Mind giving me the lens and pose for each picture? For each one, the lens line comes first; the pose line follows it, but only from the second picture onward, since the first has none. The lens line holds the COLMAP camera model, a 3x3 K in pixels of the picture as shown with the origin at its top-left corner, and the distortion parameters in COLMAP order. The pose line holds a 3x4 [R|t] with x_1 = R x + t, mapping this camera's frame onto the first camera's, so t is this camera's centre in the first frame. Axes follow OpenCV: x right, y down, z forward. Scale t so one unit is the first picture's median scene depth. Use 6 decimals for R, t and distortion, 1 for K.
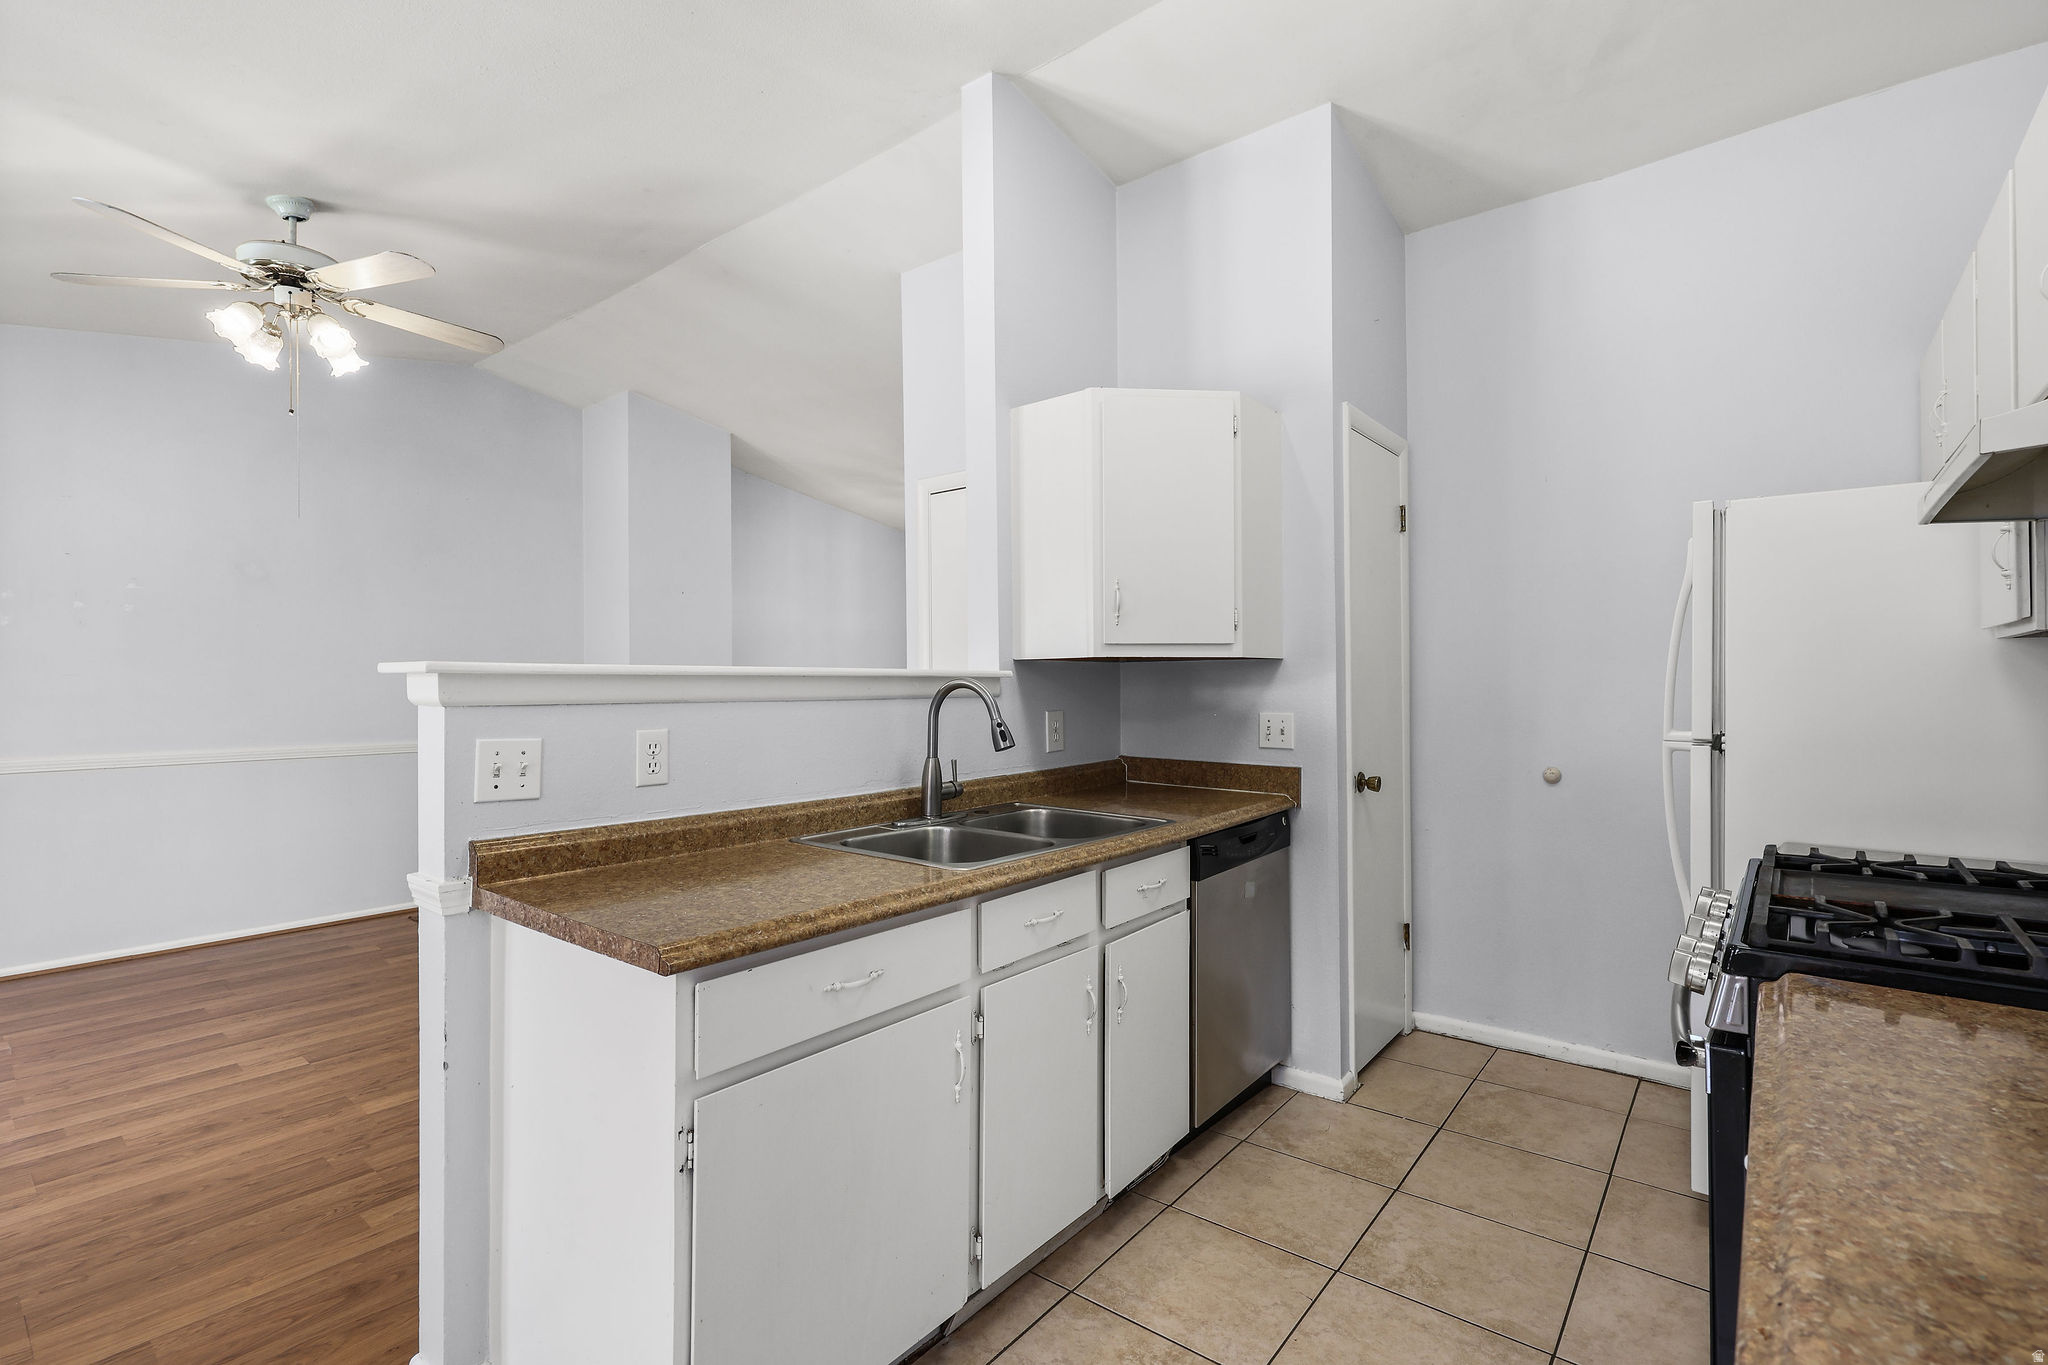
lens RADIAL K [[938.3, 0, 1008.6], [0, 938.3, 688.8], [0, 0, 1]] dist [-0.000019, 0.004316]
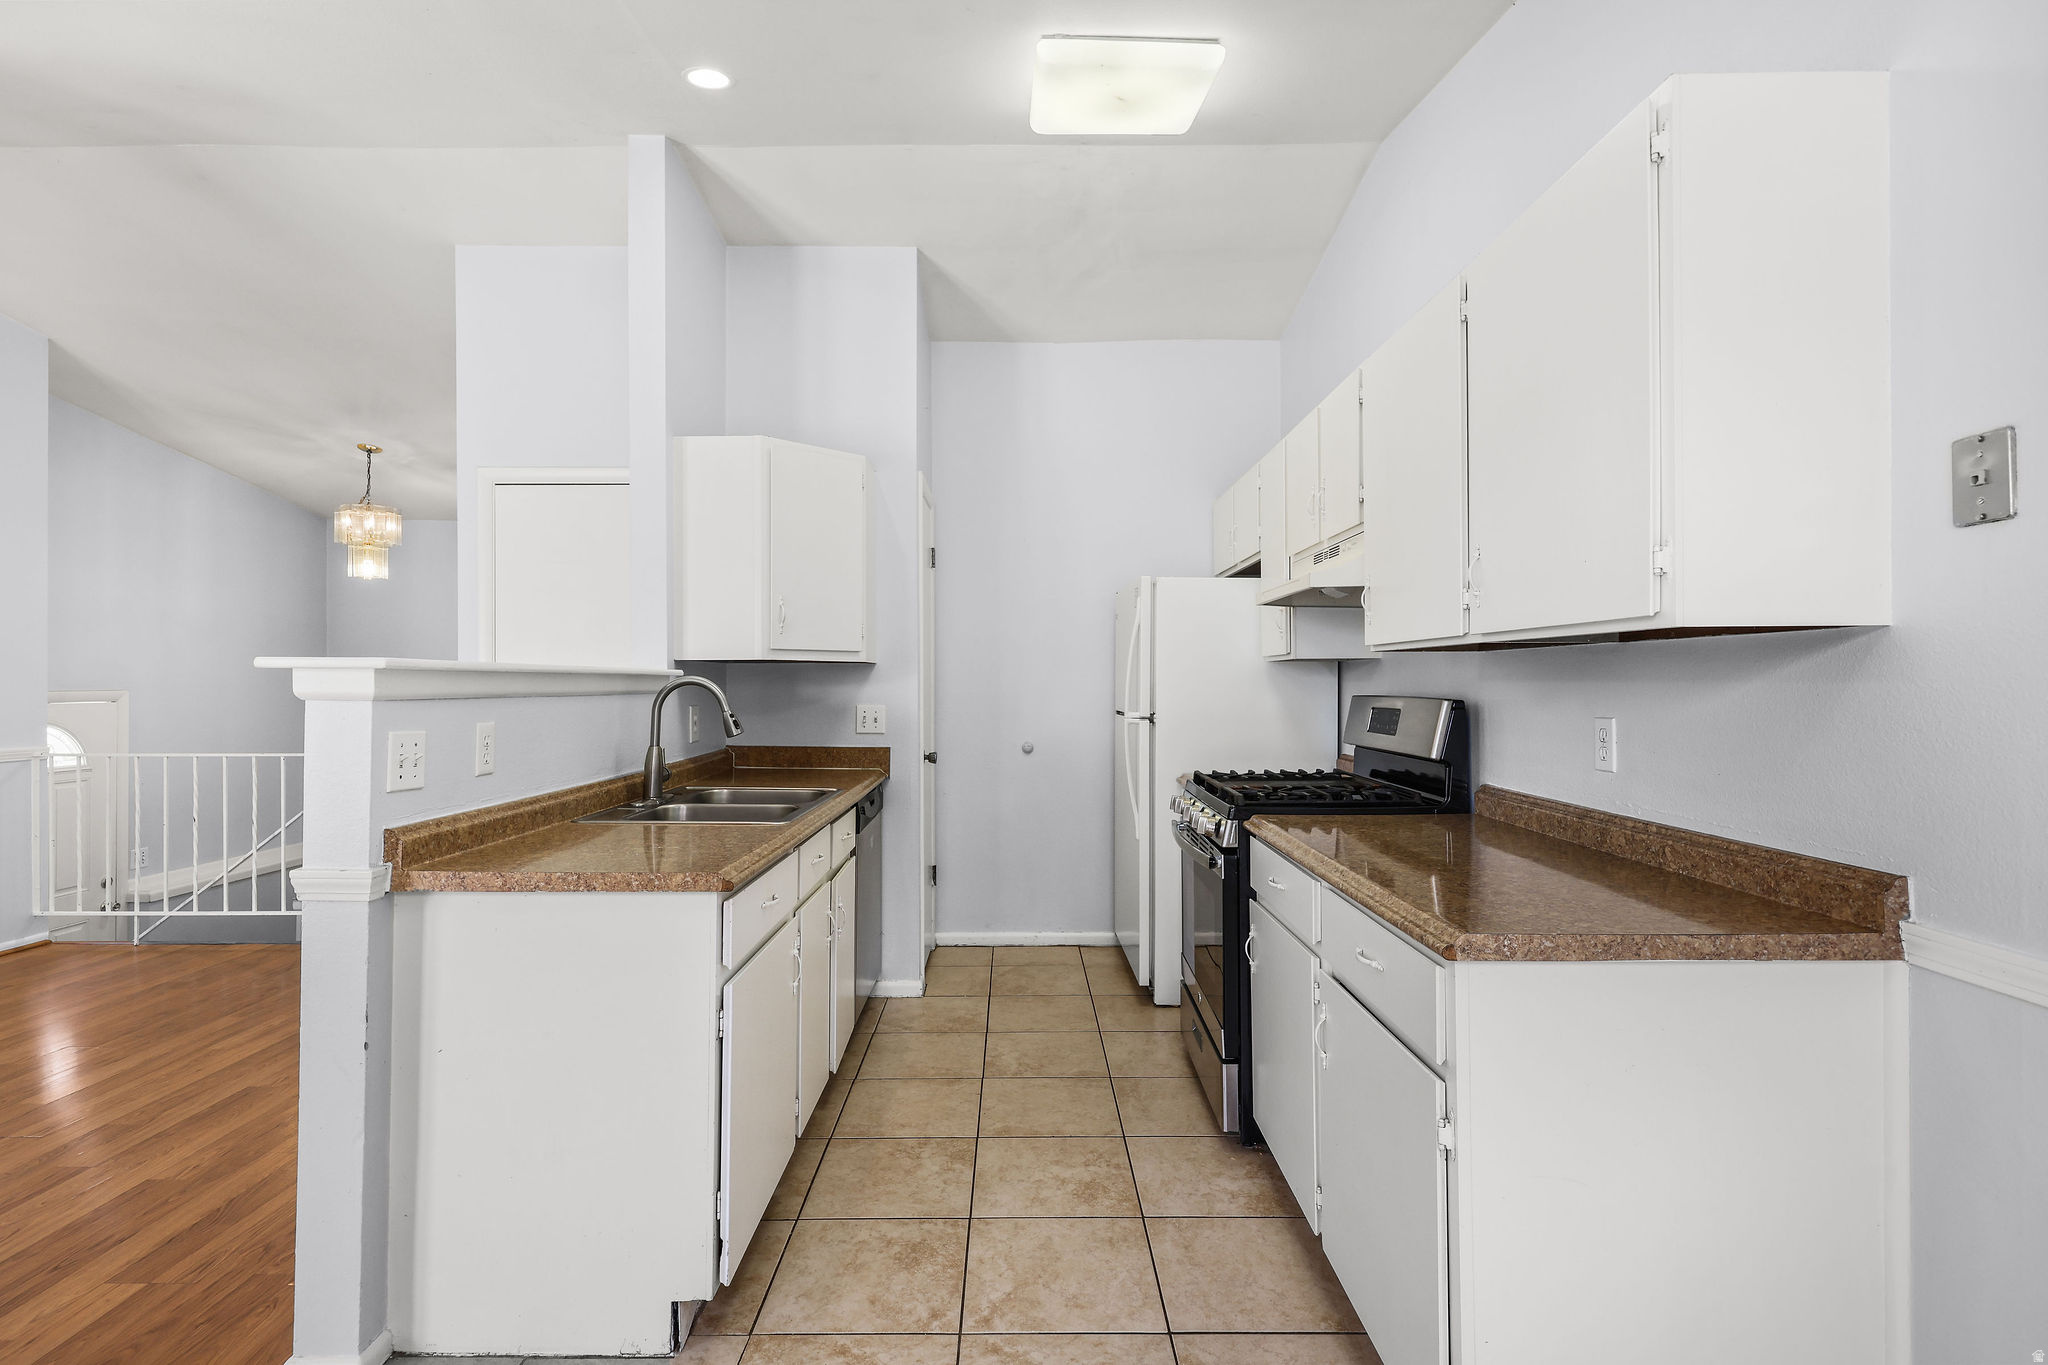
lens RADIAL K [[979.1, 0, 1034.1], [0, 979.1, 684.4], [0, 0, 1]] dist [-0.008323, -0.000073]
pose [[0.769645, 0.003439, 0.638463, -0.424183], [-0.001392, 0.999992, -0.003708, 0.002050], [-0.638470, 0.001965, 0.769644, -0.178620]]
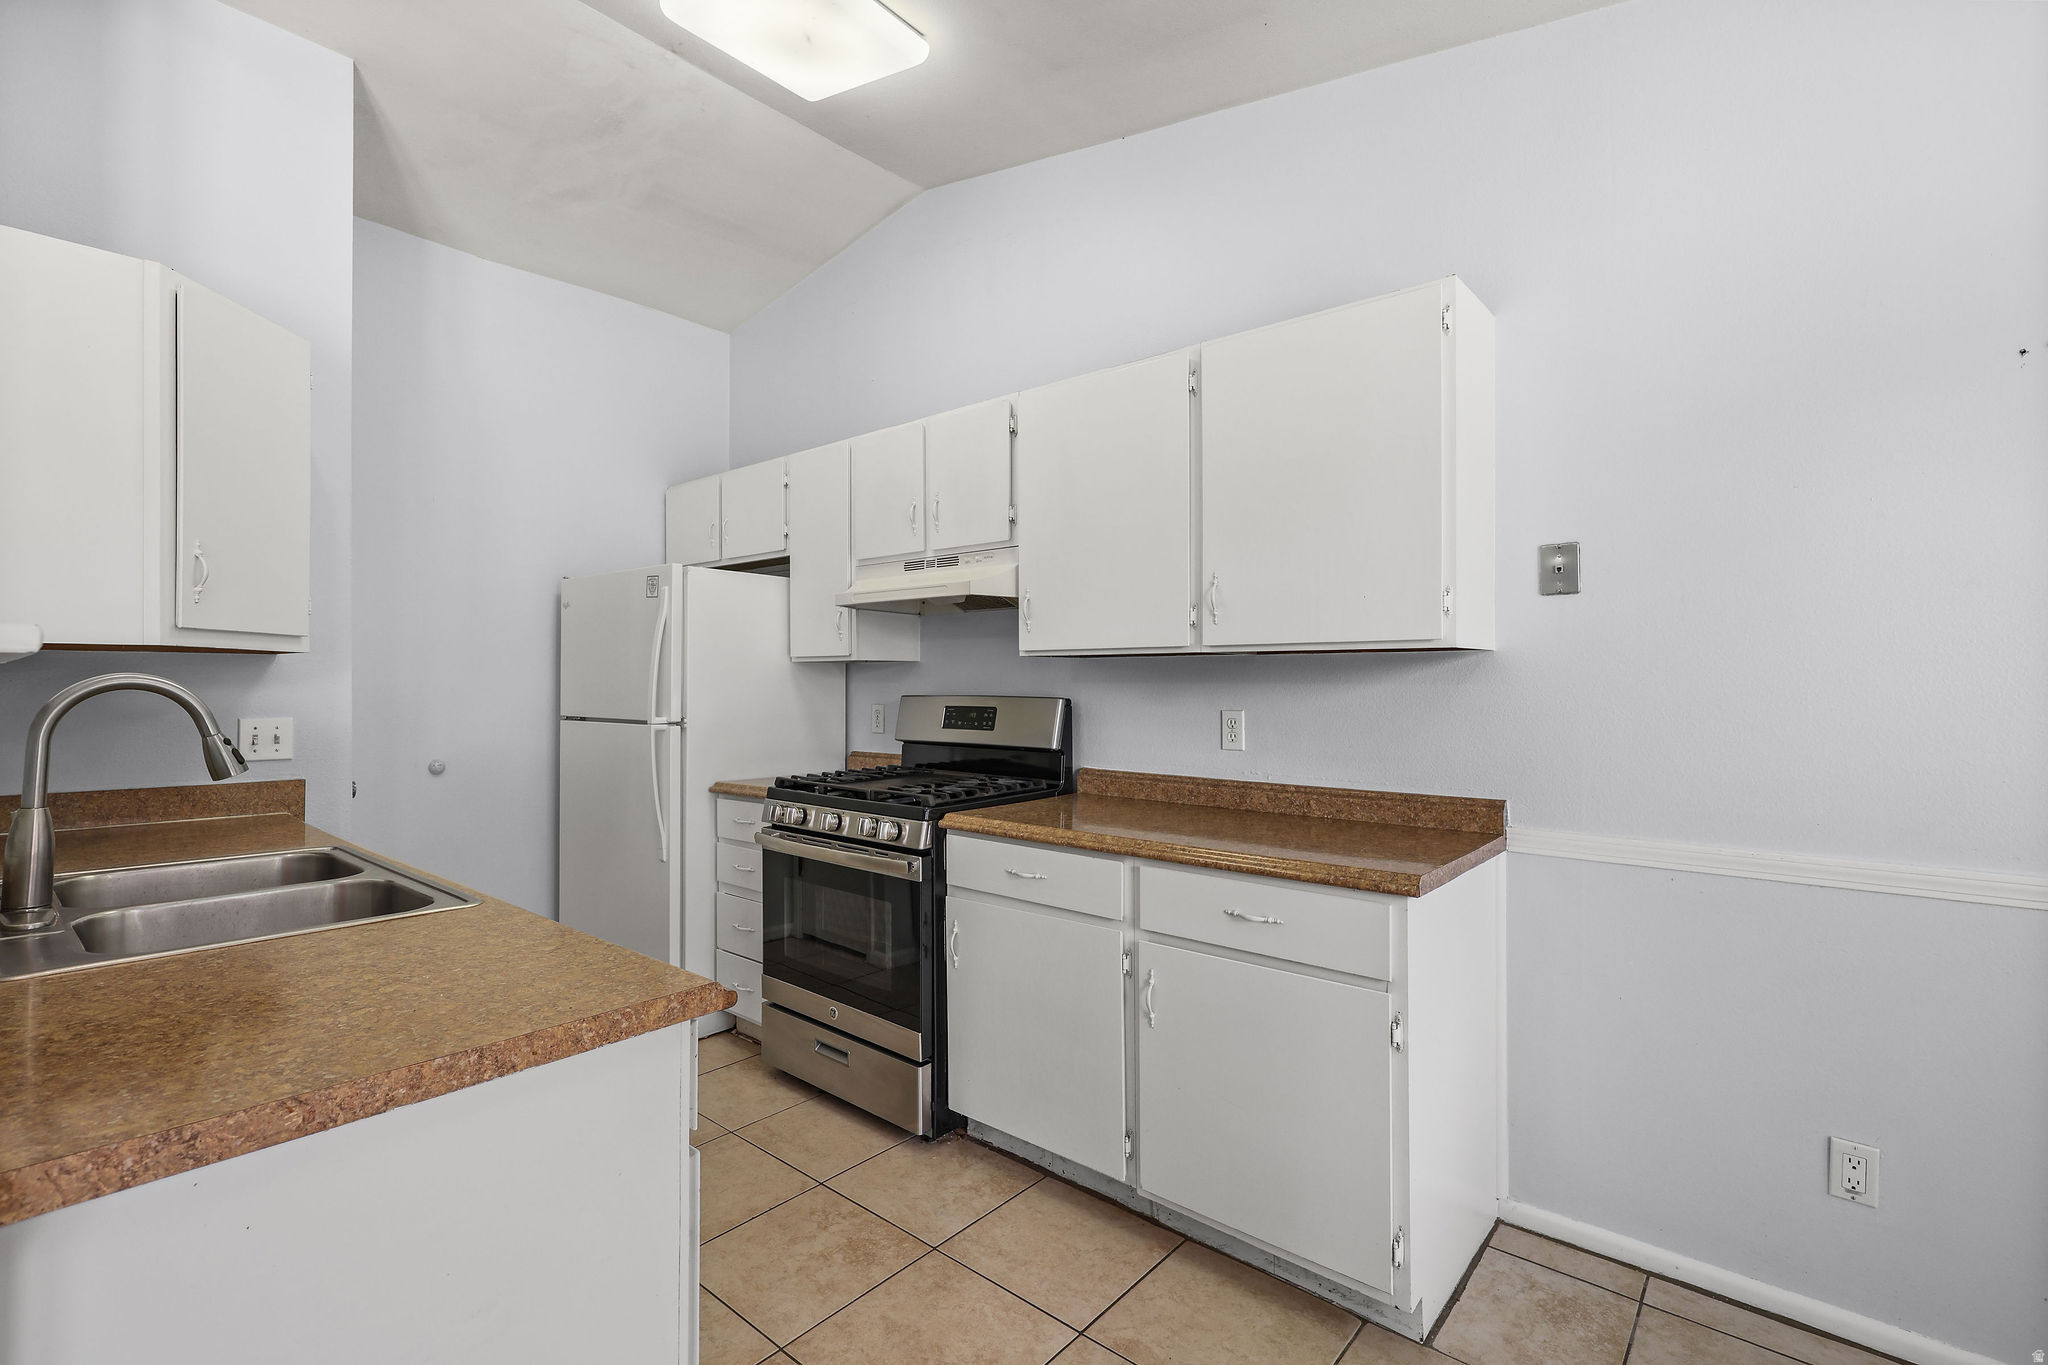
lens RADIAL K [[912.4, 0, 1017.9], [0, 912.4, 681.9], [0, 0, 1]] dist [0.000415, 0.000093]
pose [[0.023736, 0.004586, 0.999708, -0.559960], [0.001382, 0.999988, -0.004620, -0.001155], [-0.999717, 0.001491, 0.023729, 0.326925]]
